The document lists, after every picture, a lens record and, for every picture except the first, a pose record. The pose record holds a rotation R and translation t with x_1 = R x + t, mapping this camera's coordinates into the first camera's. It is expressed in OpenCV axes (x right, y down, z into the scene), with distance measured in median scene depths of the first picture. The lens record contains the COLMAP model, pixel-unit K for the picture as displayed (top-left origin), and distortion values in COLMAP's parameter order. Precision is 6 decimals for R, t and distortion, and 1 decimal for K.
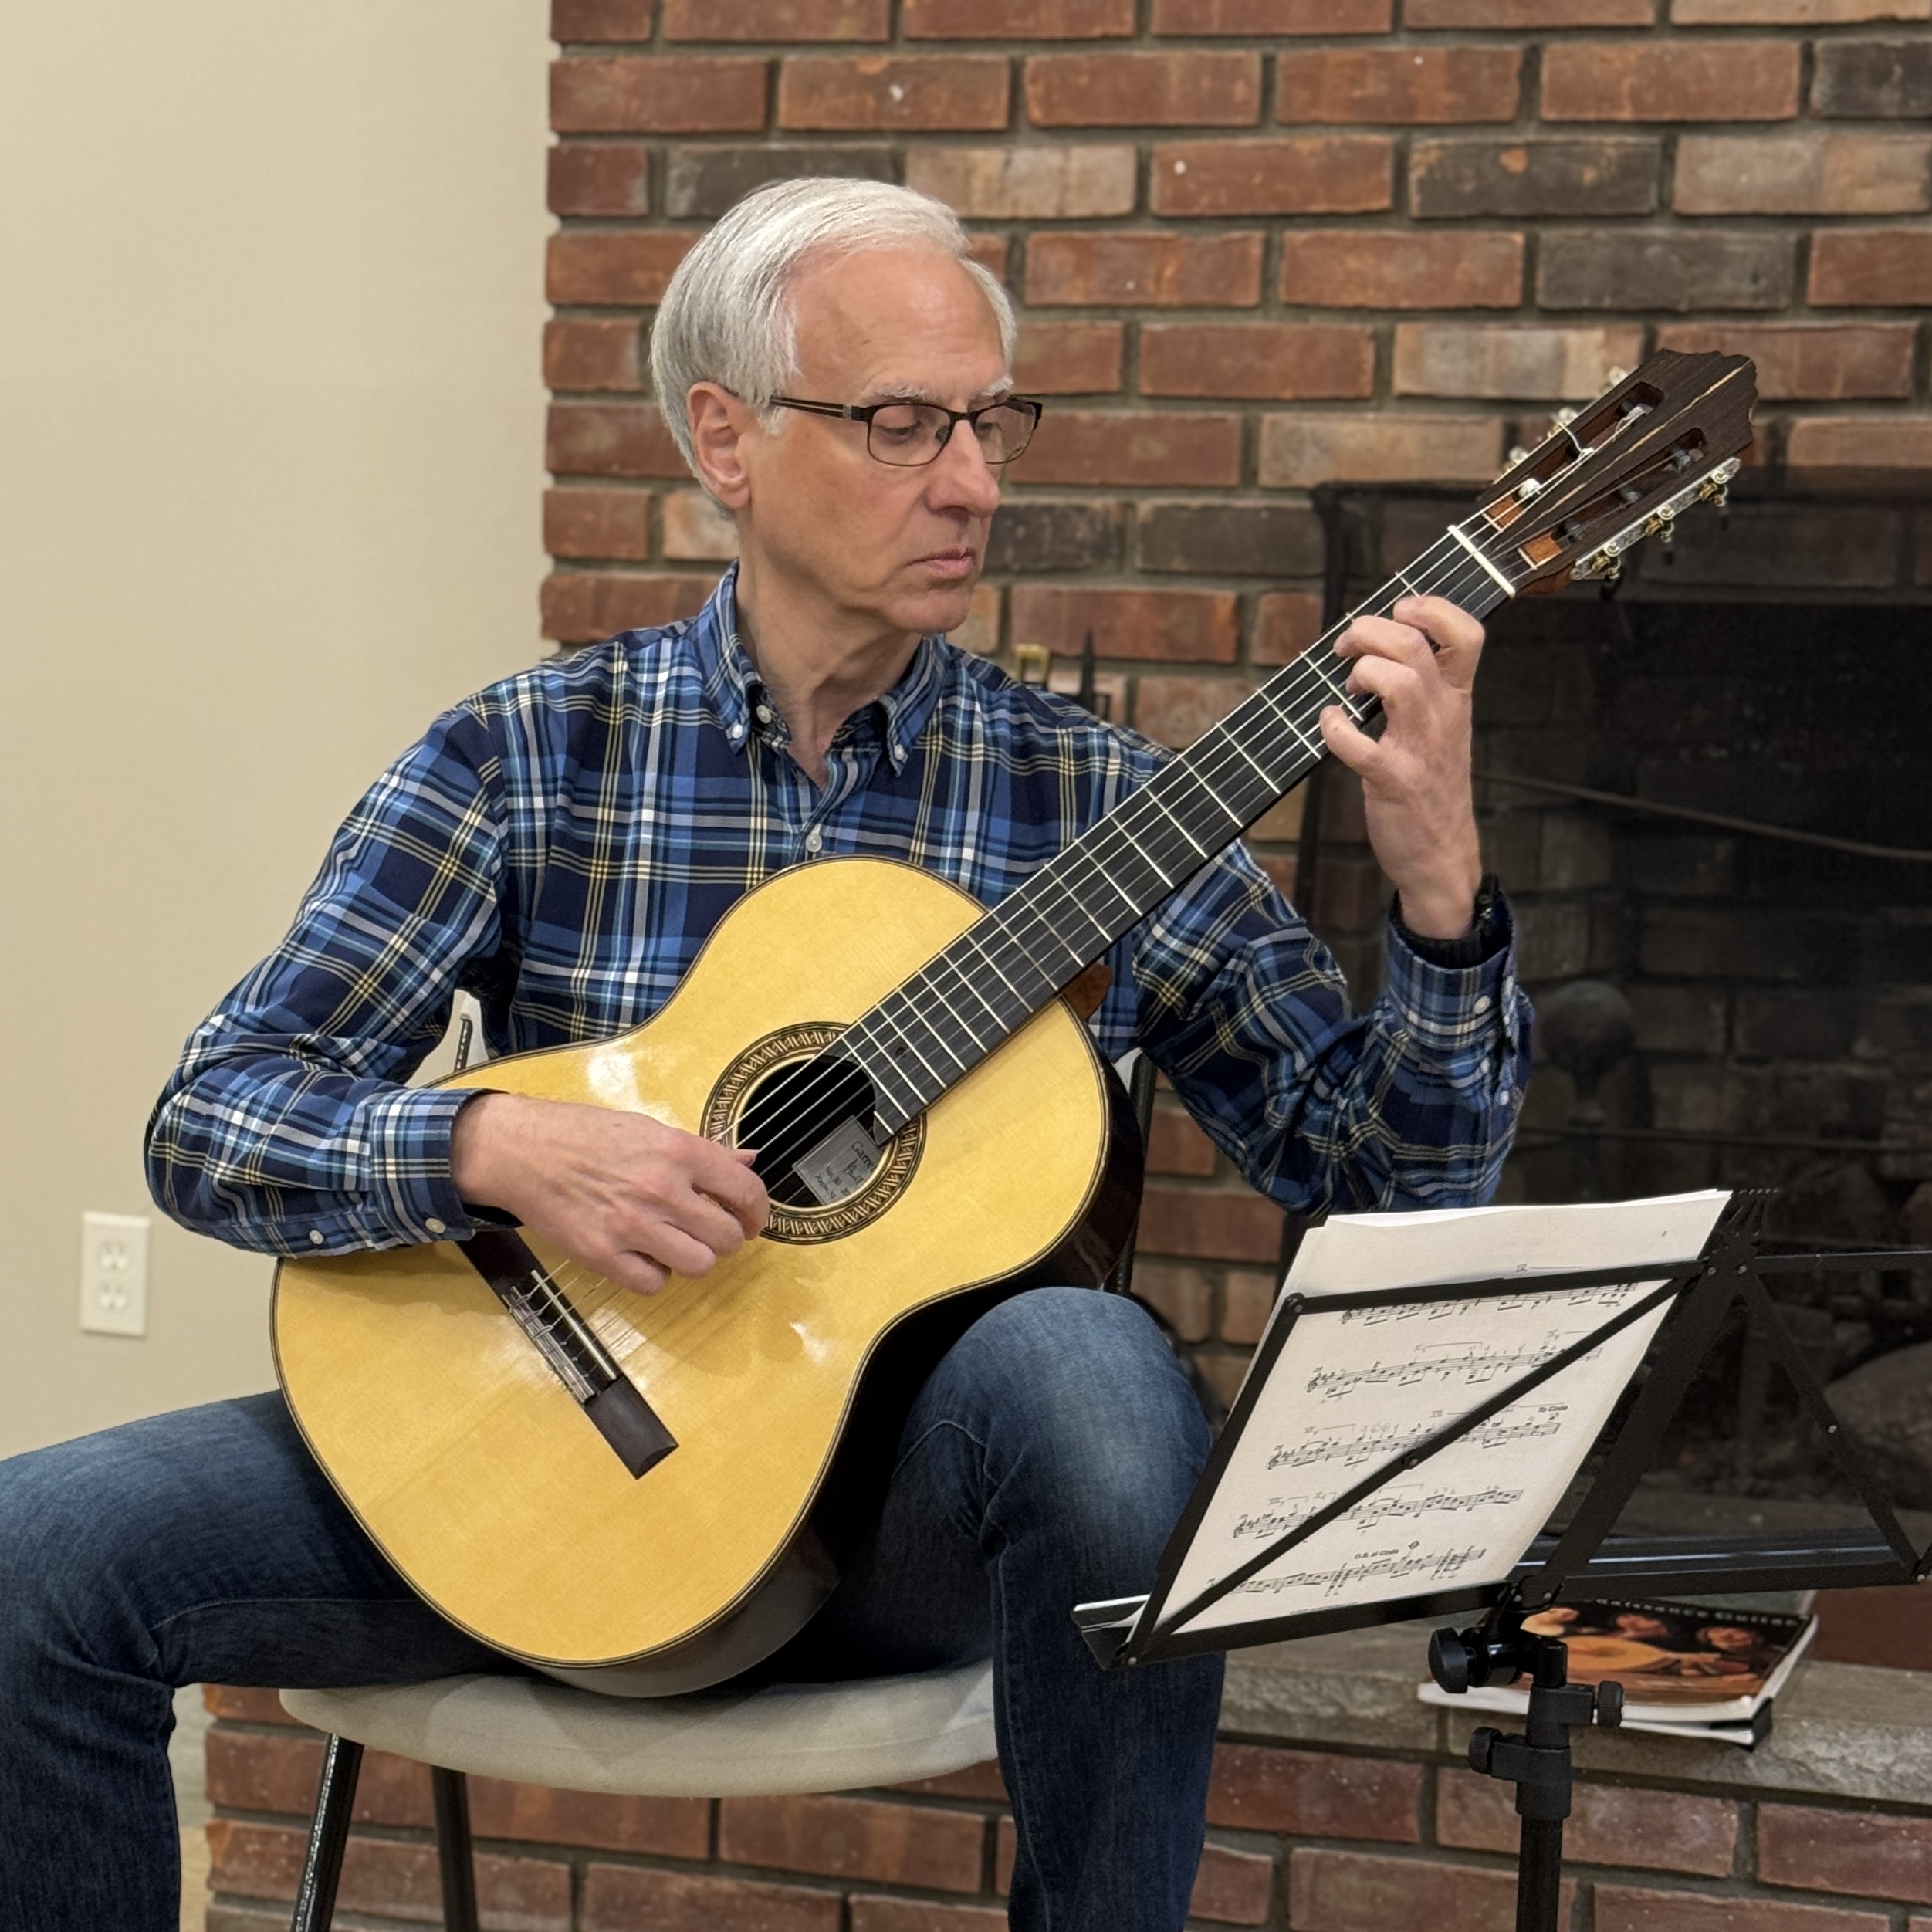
lens RADIAL K [[3750.1, 0, 886.4], [0, 3750.1, 1078.8], [0, 0, 1]] dist [0.078471, 0.000000]
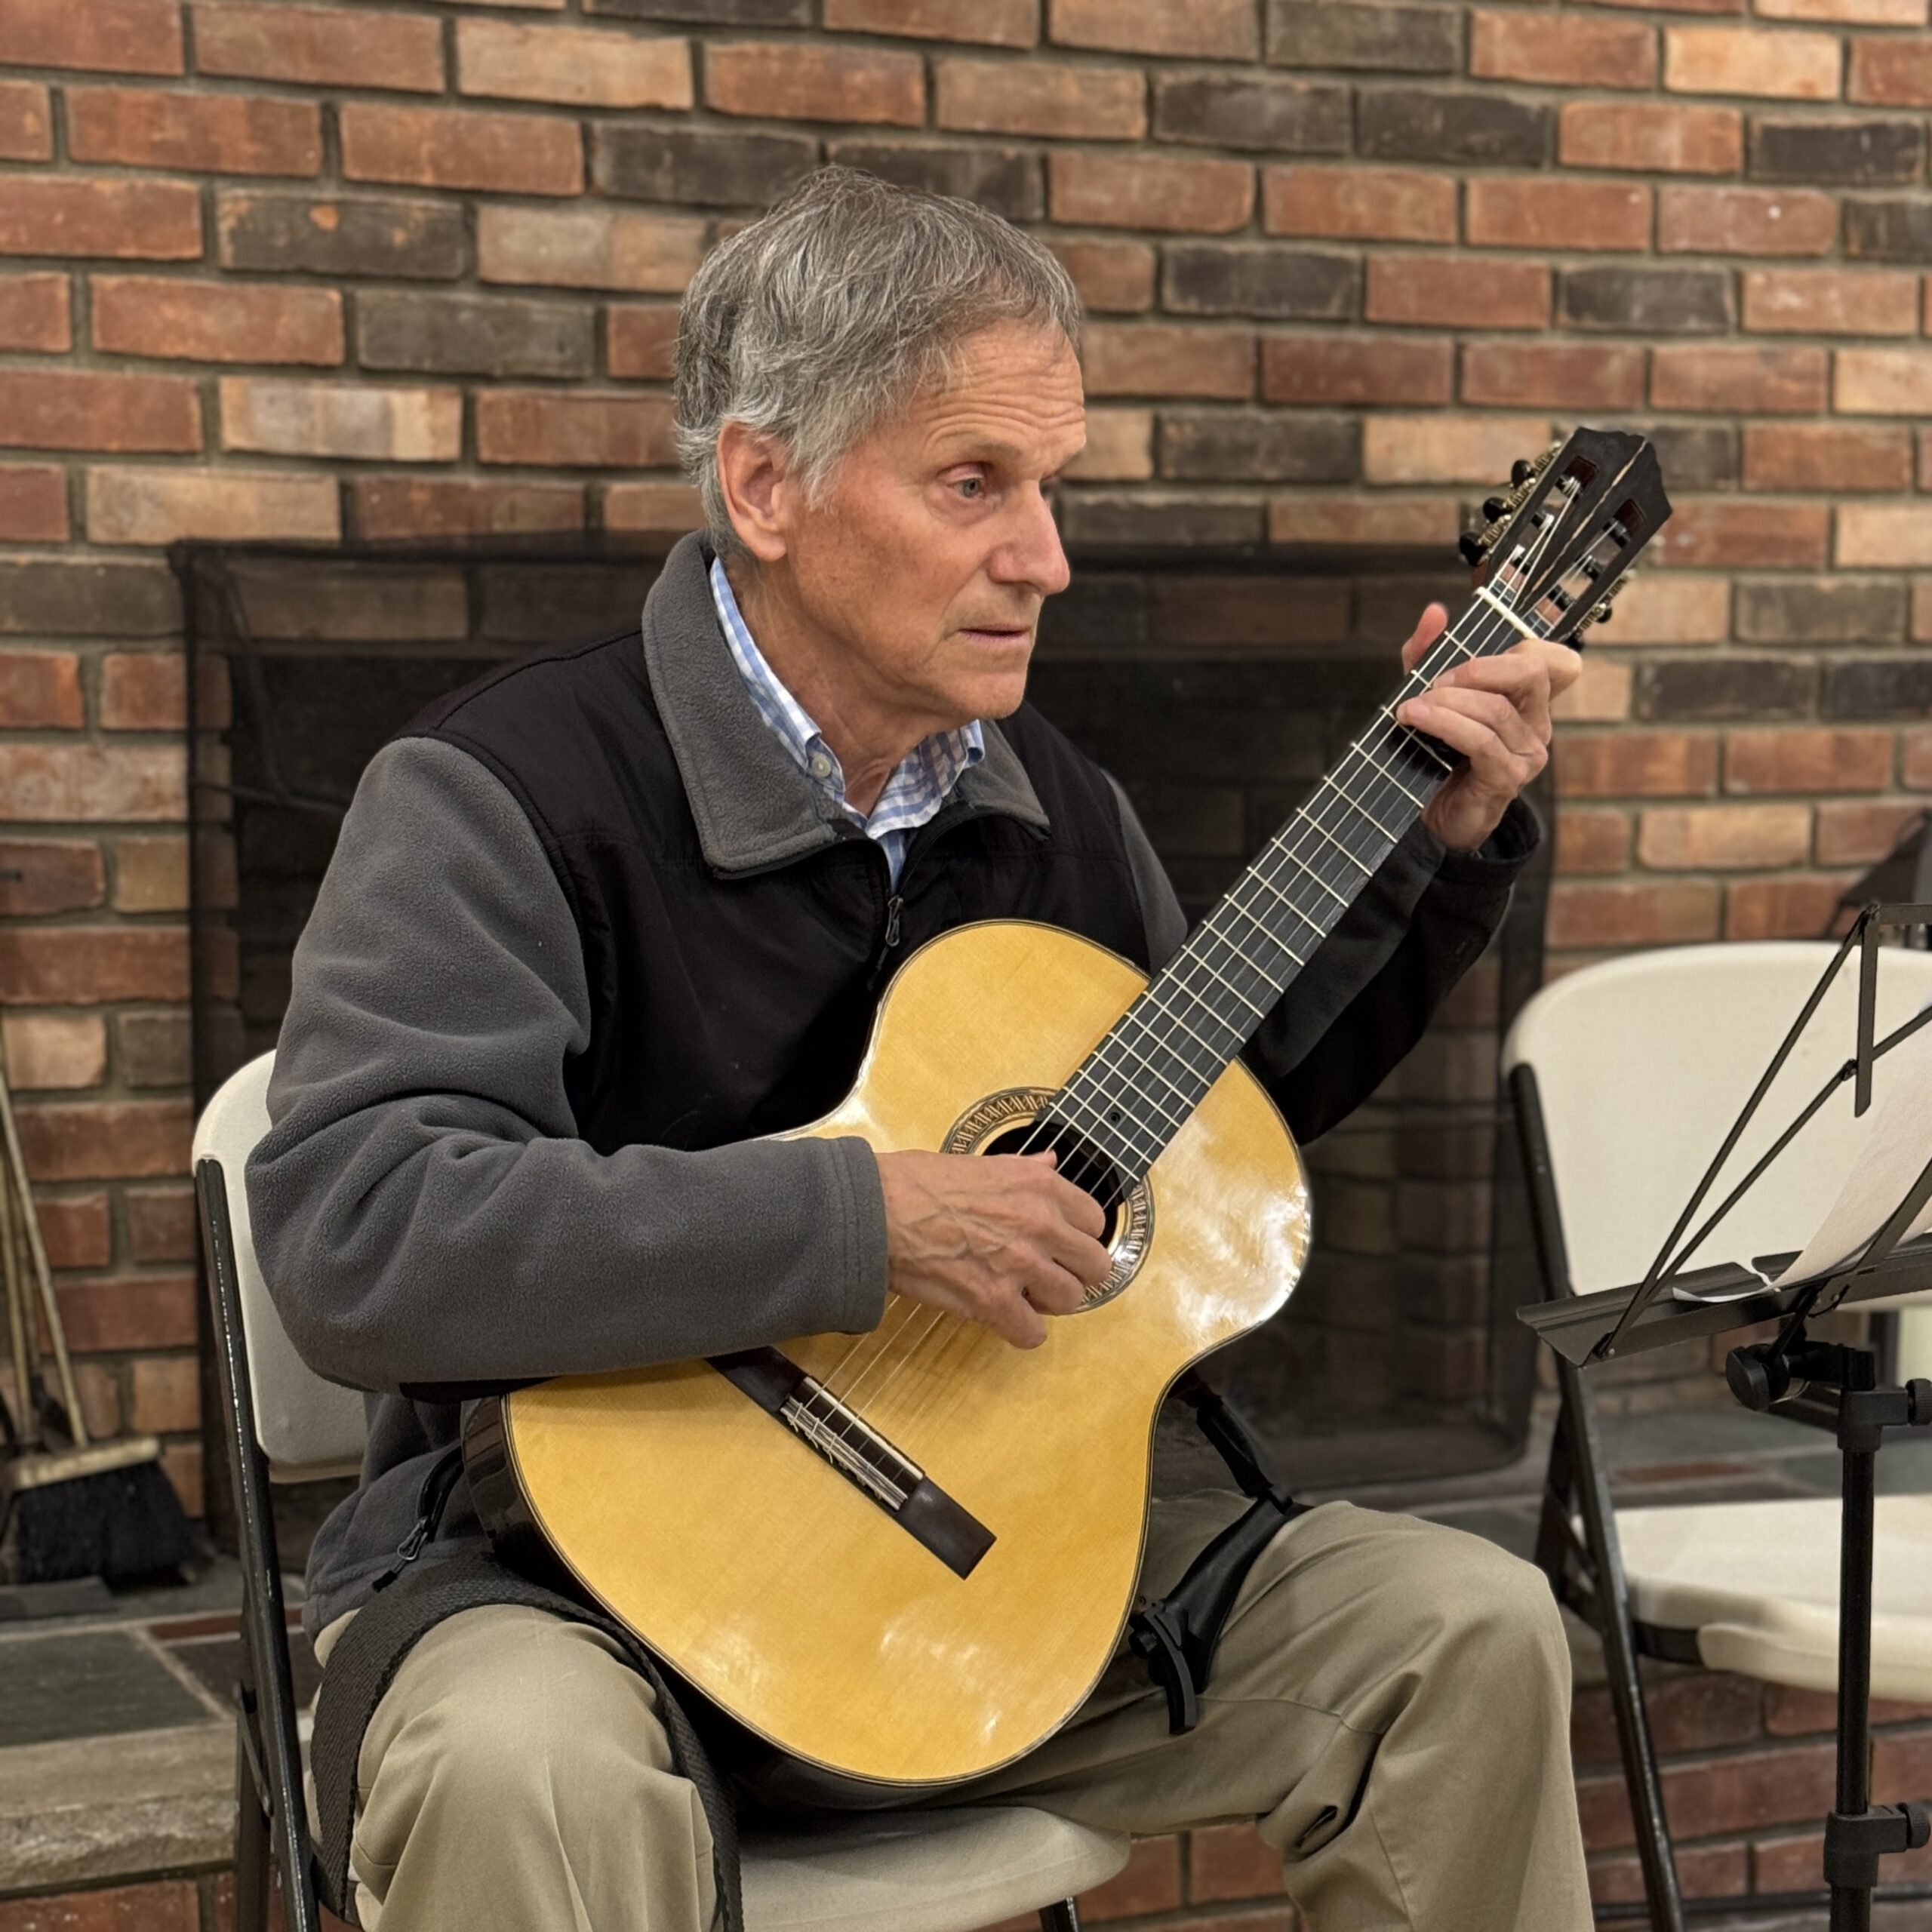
lens RADIAL K [[3750.1, 0, 794.9], [0, 3750.1, 1153.1], [0, 0, 1]] dist [0.078471, 0.000000]
pose [[0.793856, -0.094786, 0.600673, -0.353543], [0.091307, 0.995159, 0.036364, -0.022549], [-0.601211, 0.025978, 0.798668, 0.137071]]
